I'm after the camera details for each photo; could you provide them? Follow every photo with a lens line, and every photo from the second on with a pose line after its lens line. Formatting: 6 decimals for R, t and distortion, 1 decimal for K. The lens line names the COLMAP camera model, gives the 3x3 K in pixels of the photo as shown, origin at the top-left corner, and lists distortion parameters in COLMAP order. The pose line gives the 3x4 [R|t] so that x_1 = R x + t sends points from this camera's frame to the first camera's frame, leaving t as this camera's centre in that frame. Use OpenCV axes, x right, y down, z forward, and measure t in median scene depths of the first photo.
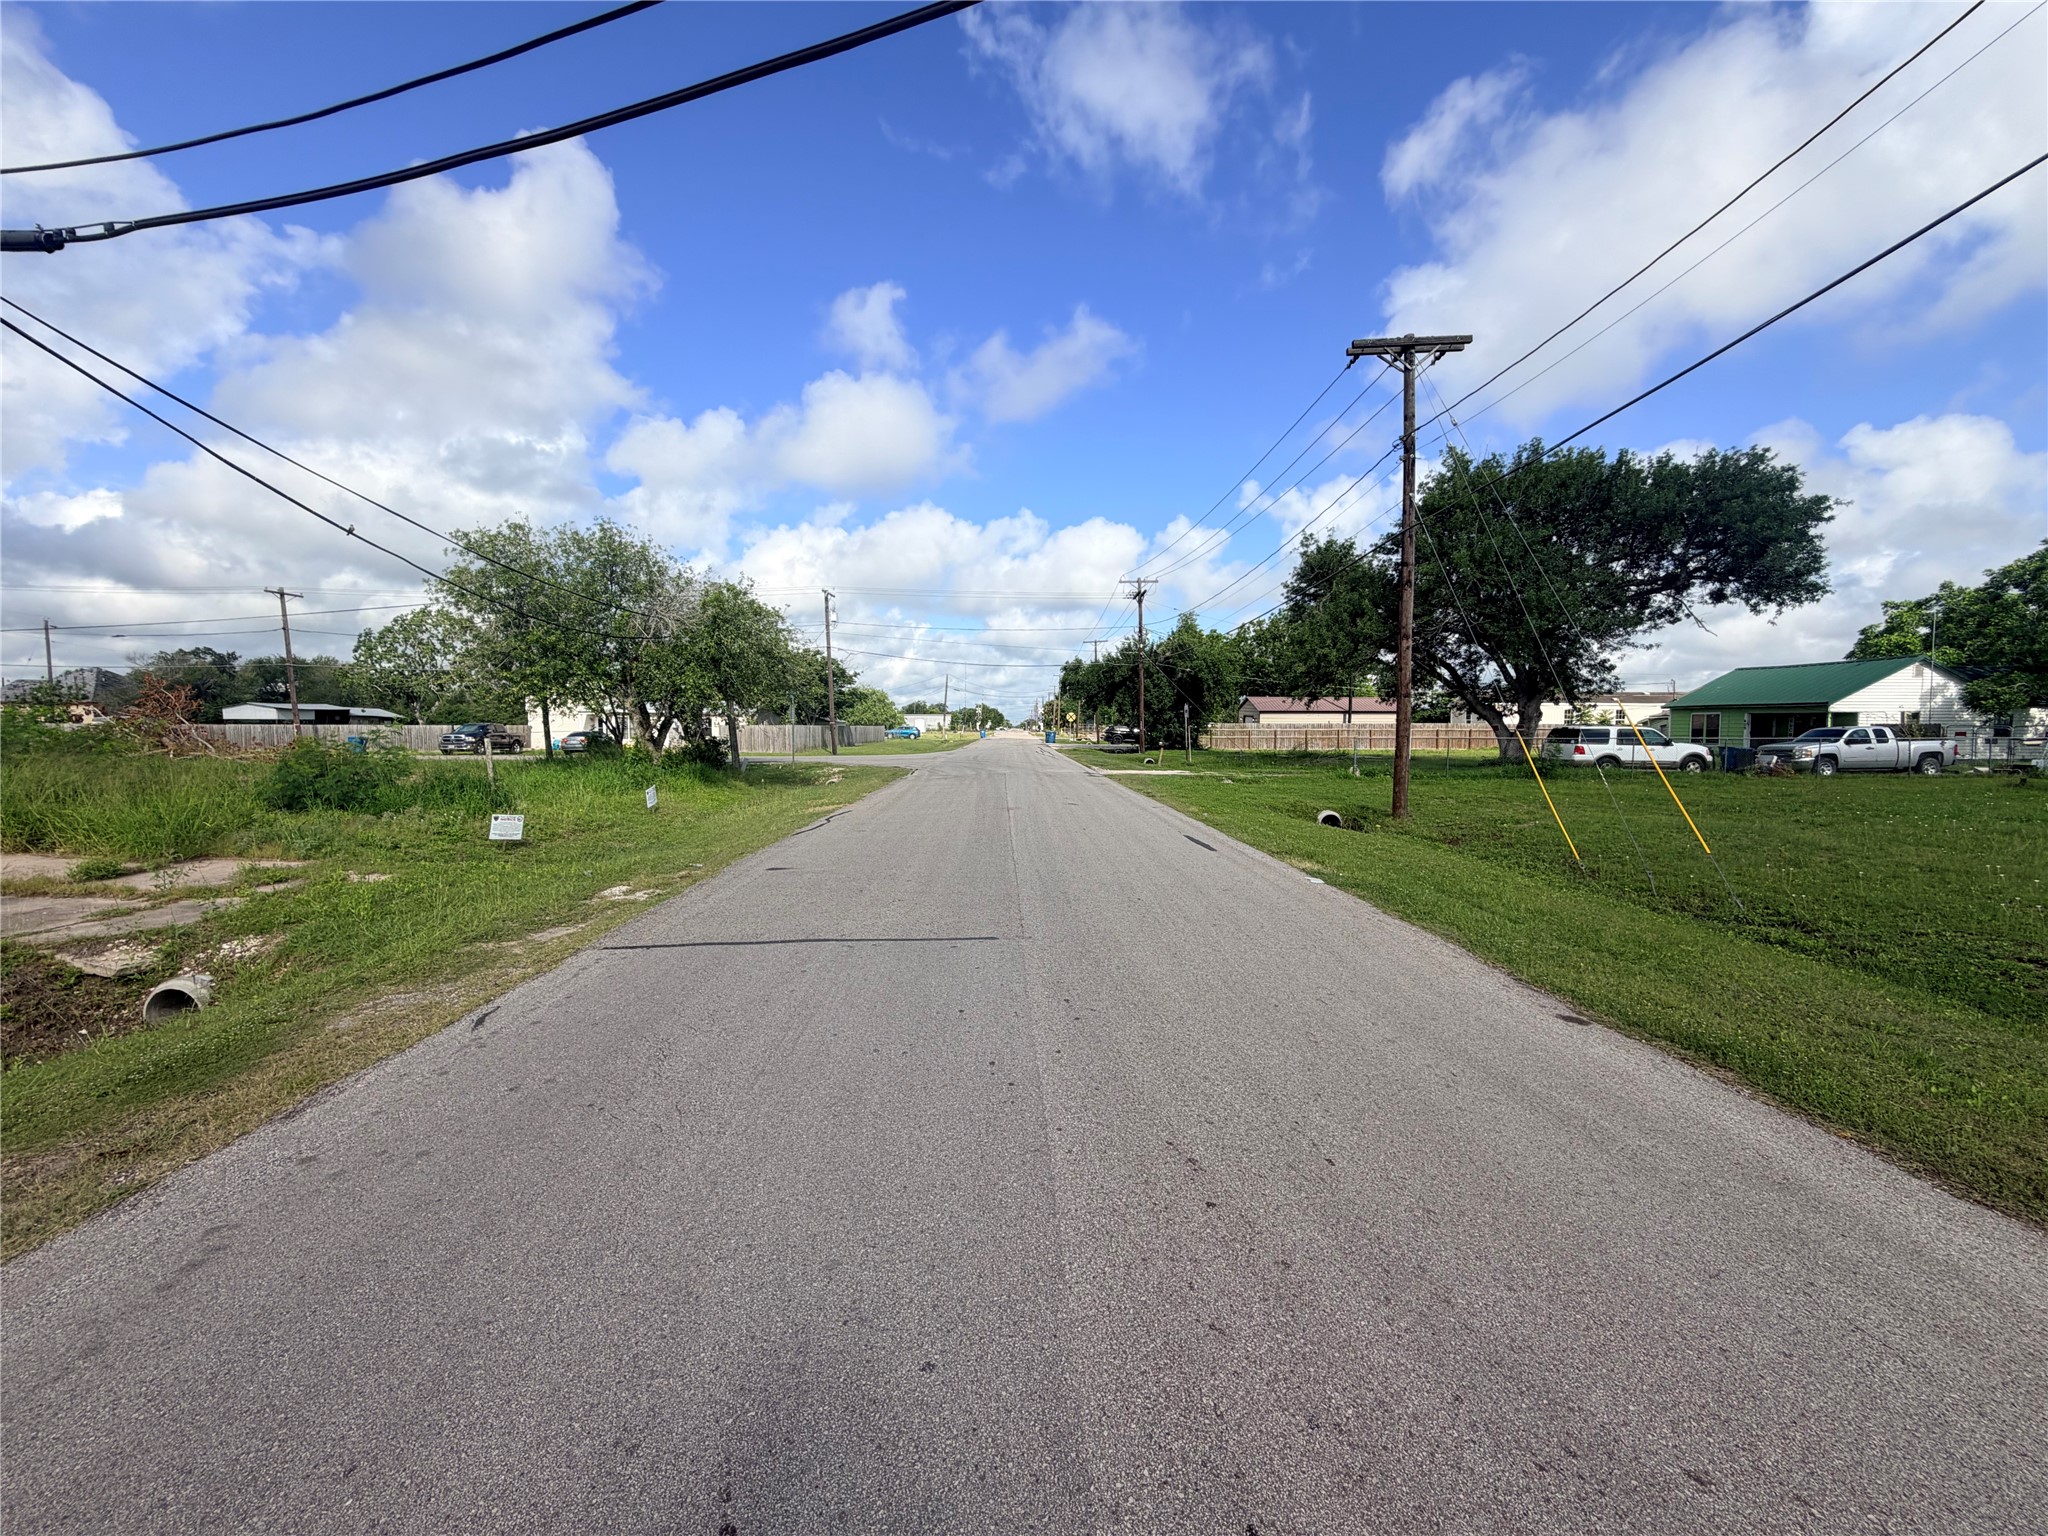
lens RADIAL K [[817.3, 0, 1017.1], [0, 817.3, 779.3], [0, 0, 1]] dist [0.000277, 0.000056]
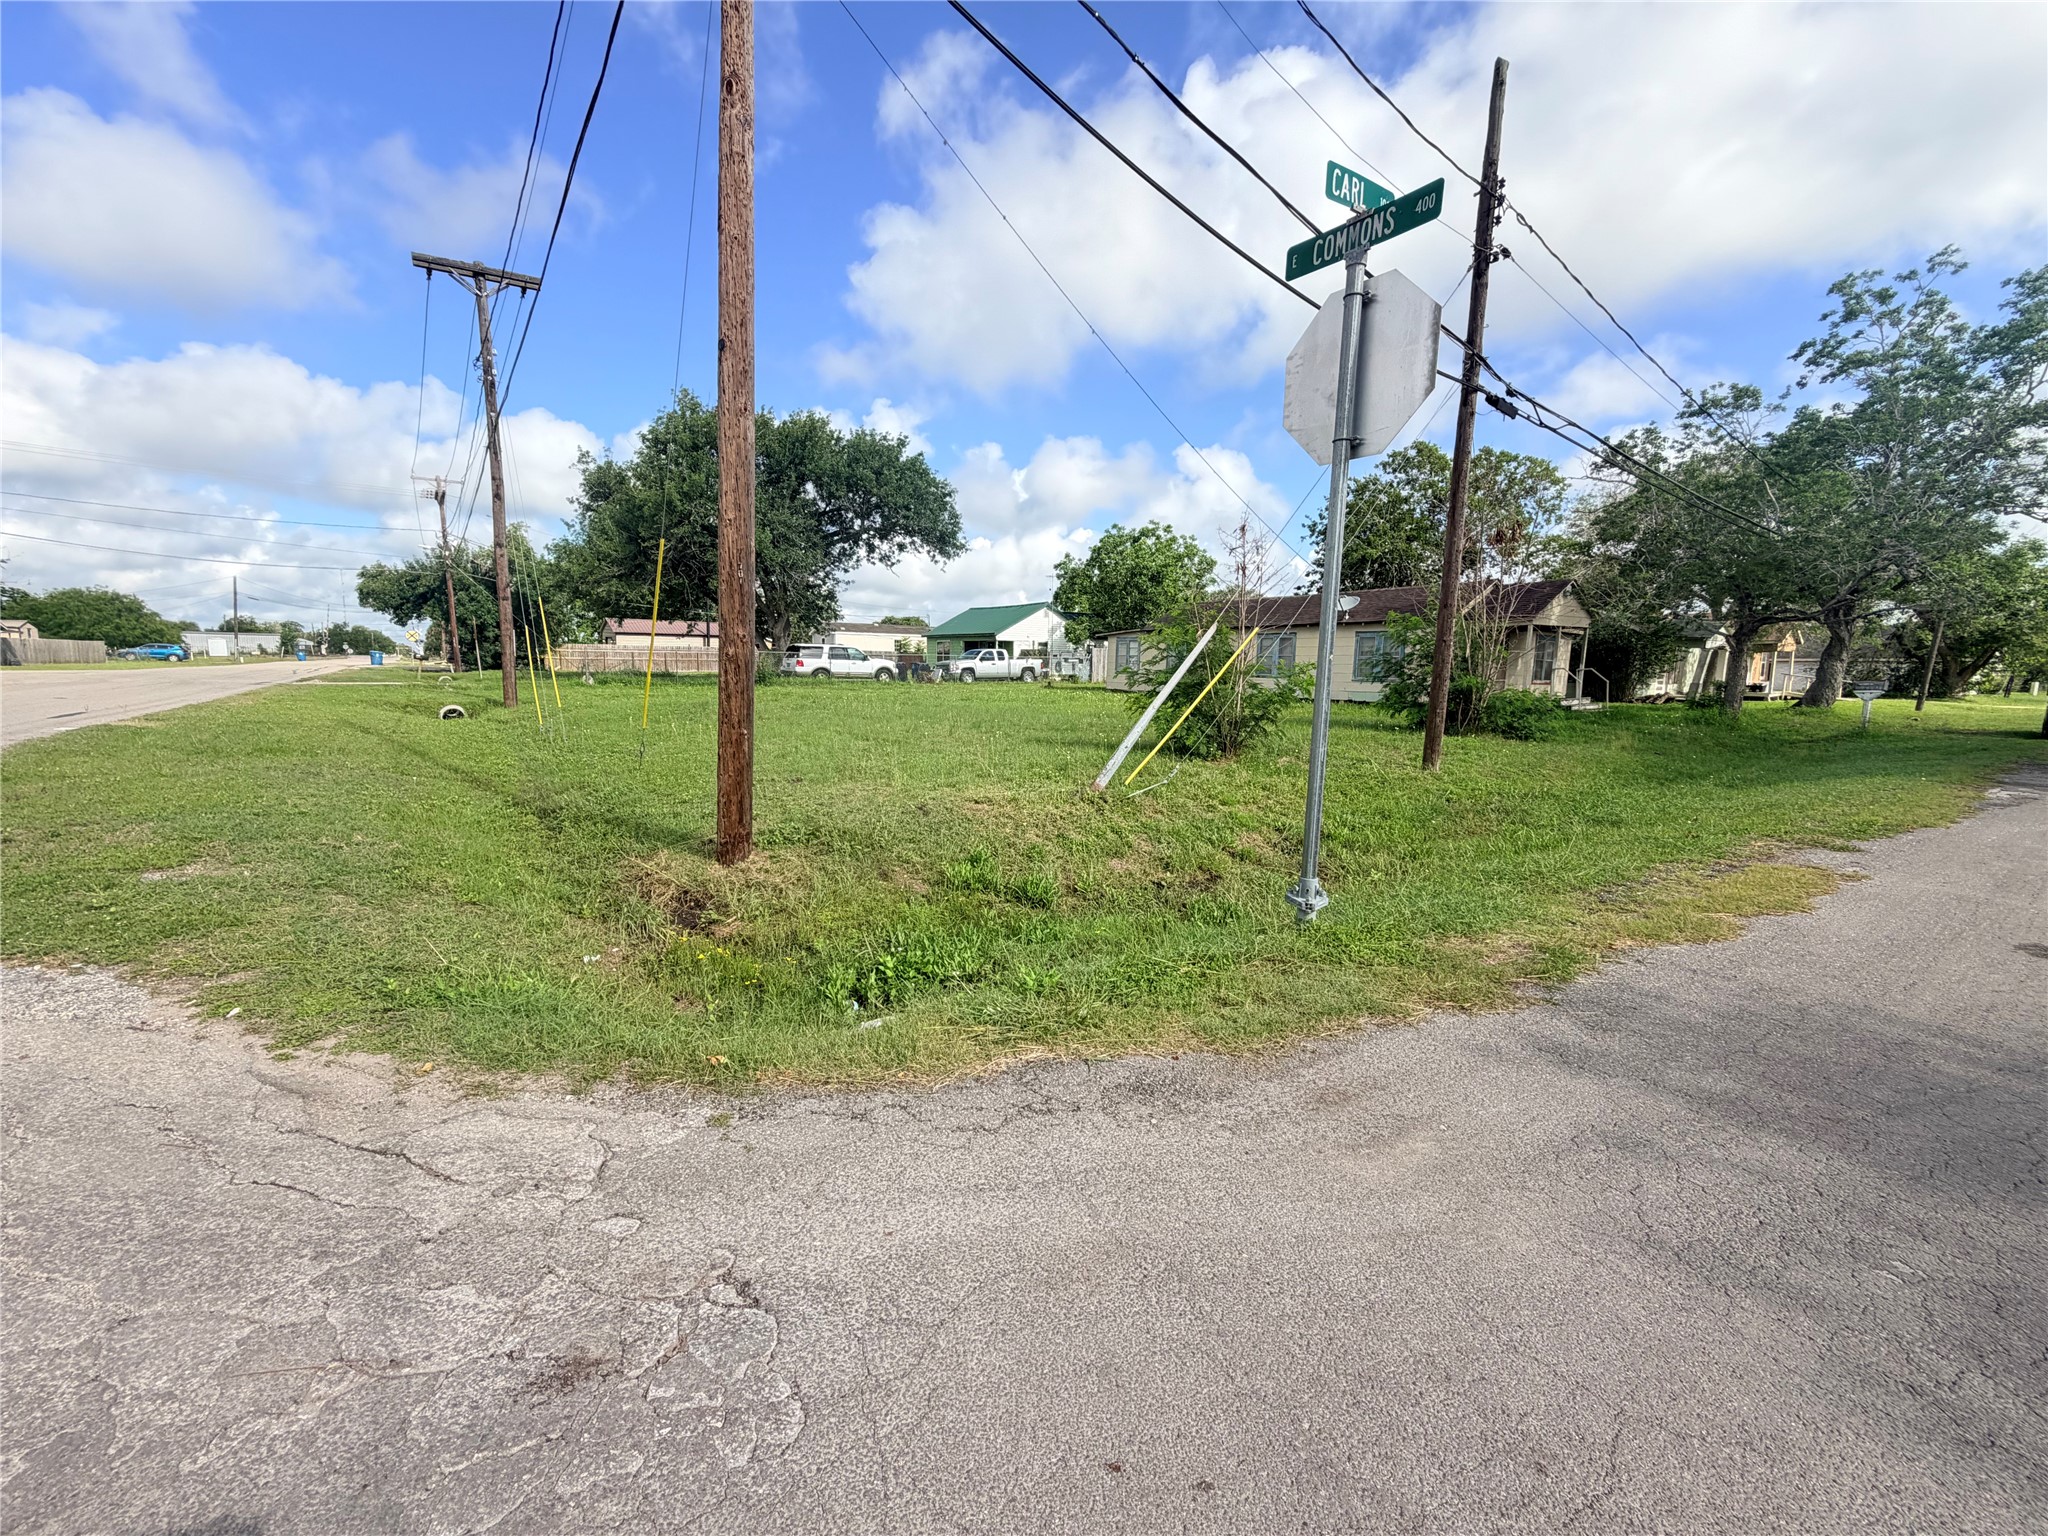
lens RADIAL K [[817.3, 0, 1017.1], [0, 817.3, 779.3], [0, 0, 1]] dist [0.000277, 0.000056]
pose [[0.820084, -0.070115, 0.567932, 0.232160], [0.024334, 0.995840, 0.087804, 0.036487], [-0.571726, -0.058187, 0.818379, -0.197480]]
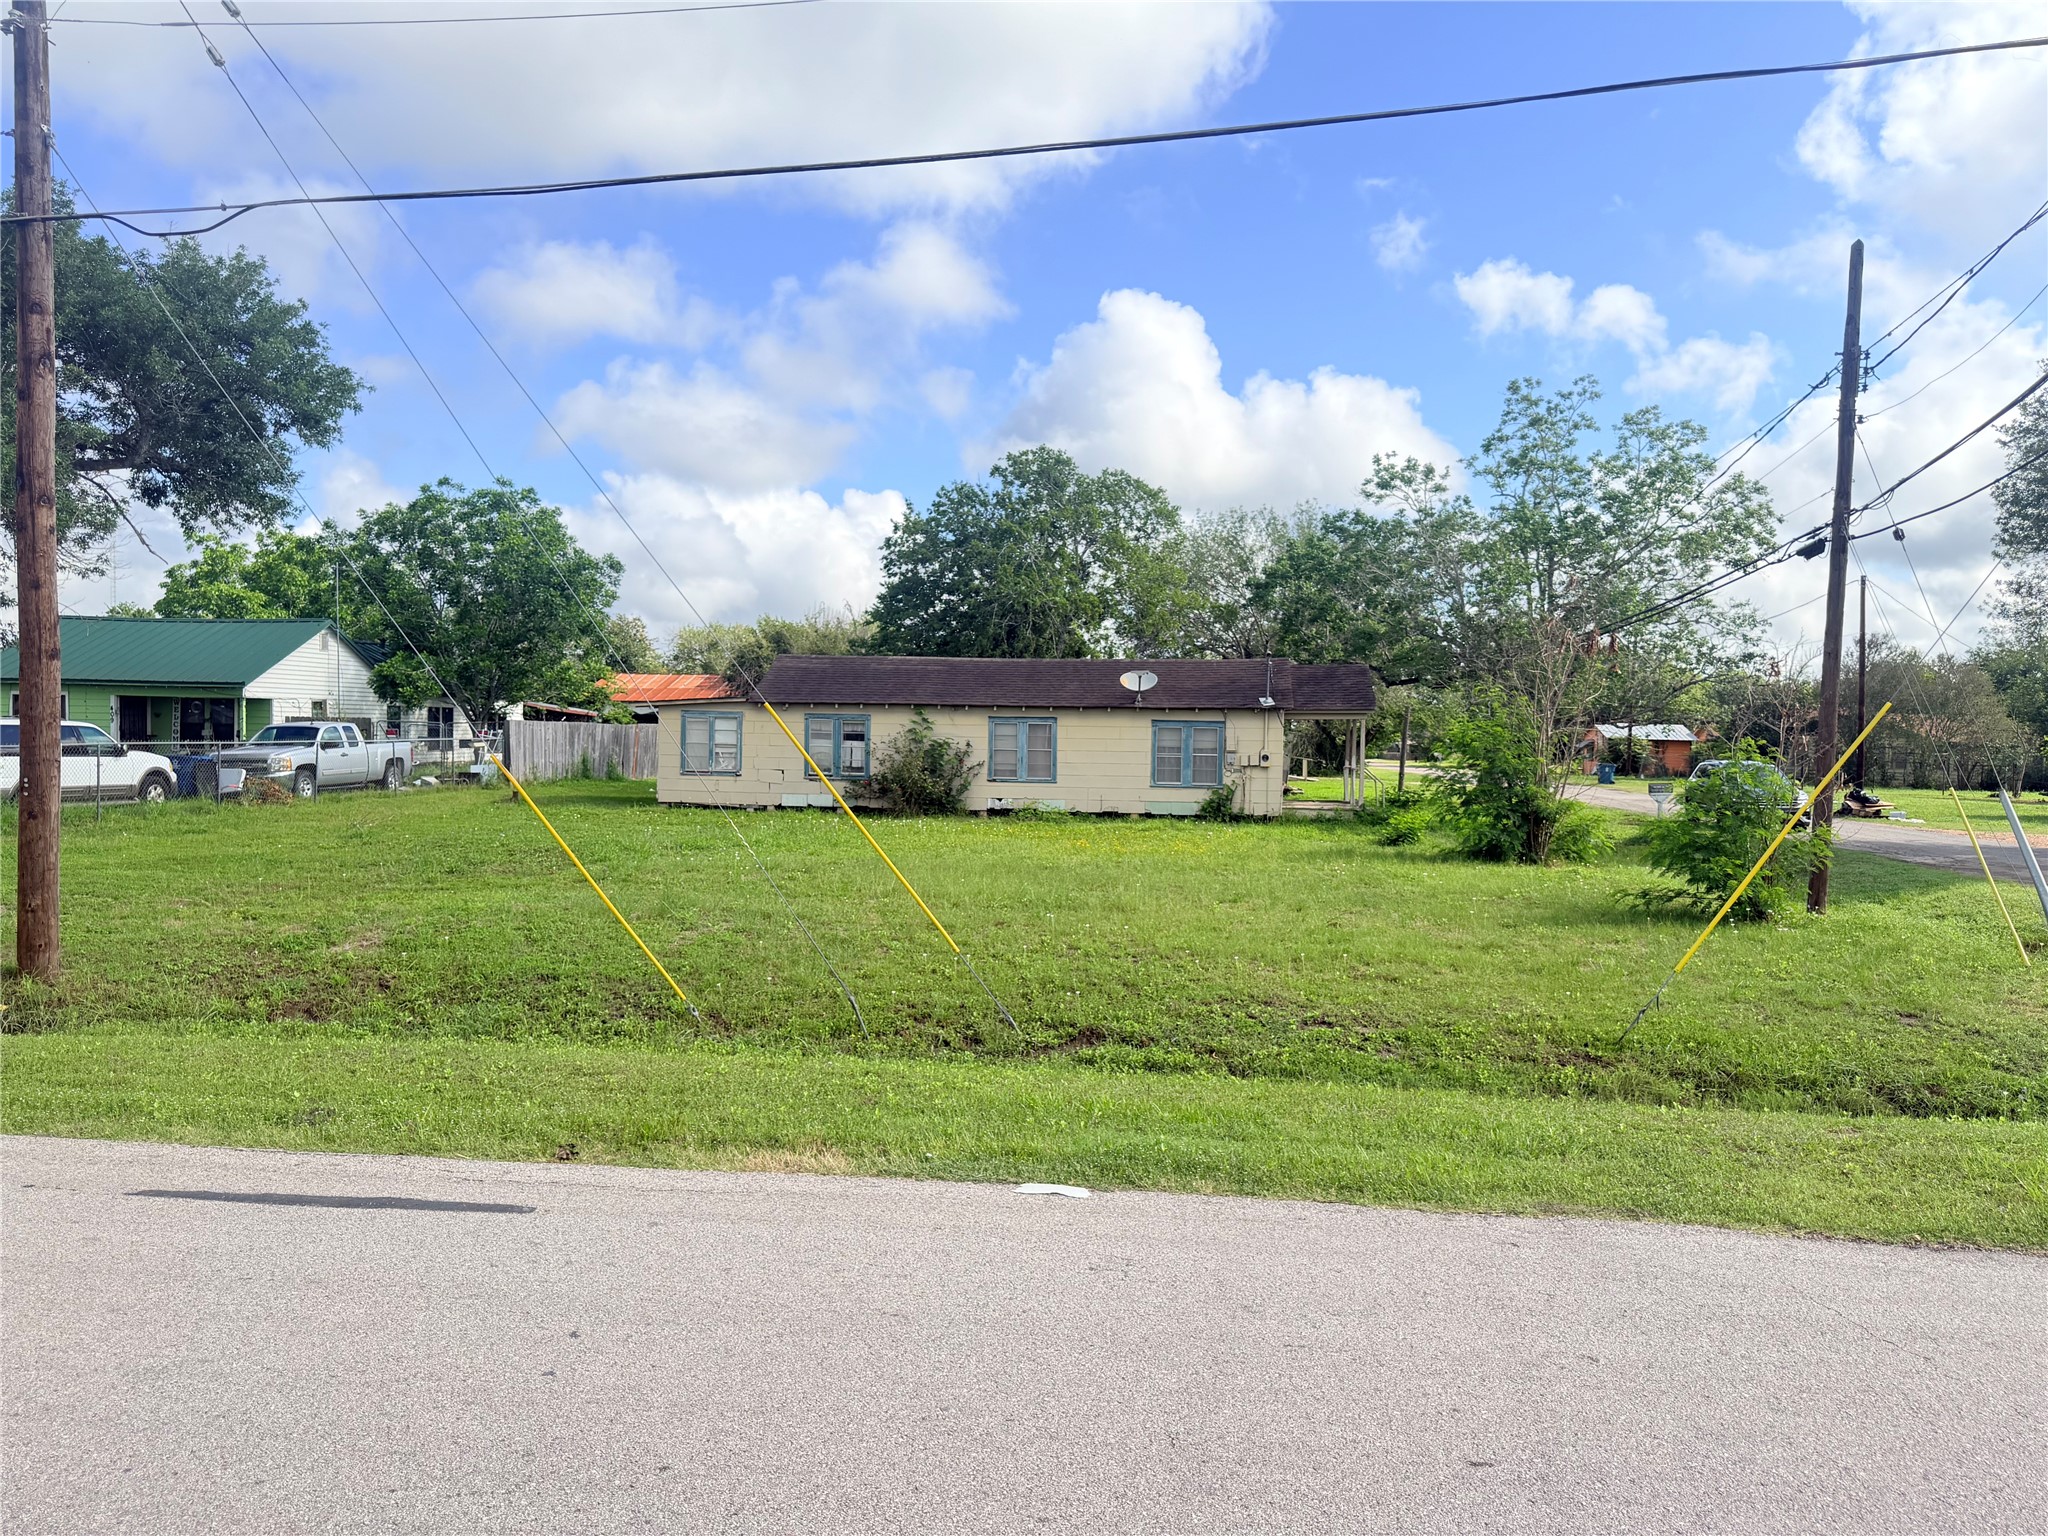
lens RADIAL K [[1454.4, 0, 1024.0], [0, 1454.4, 768.0], [0, 0, 1]] dist [0.055320, -0.000348]
pose [[0.137751, -0.027117, 0.990096, -0.085385], [0.046147, 0.998715, 0.020933, -0.024734], [-0.989391, 0.042806, 0.138825, 0.256448]]
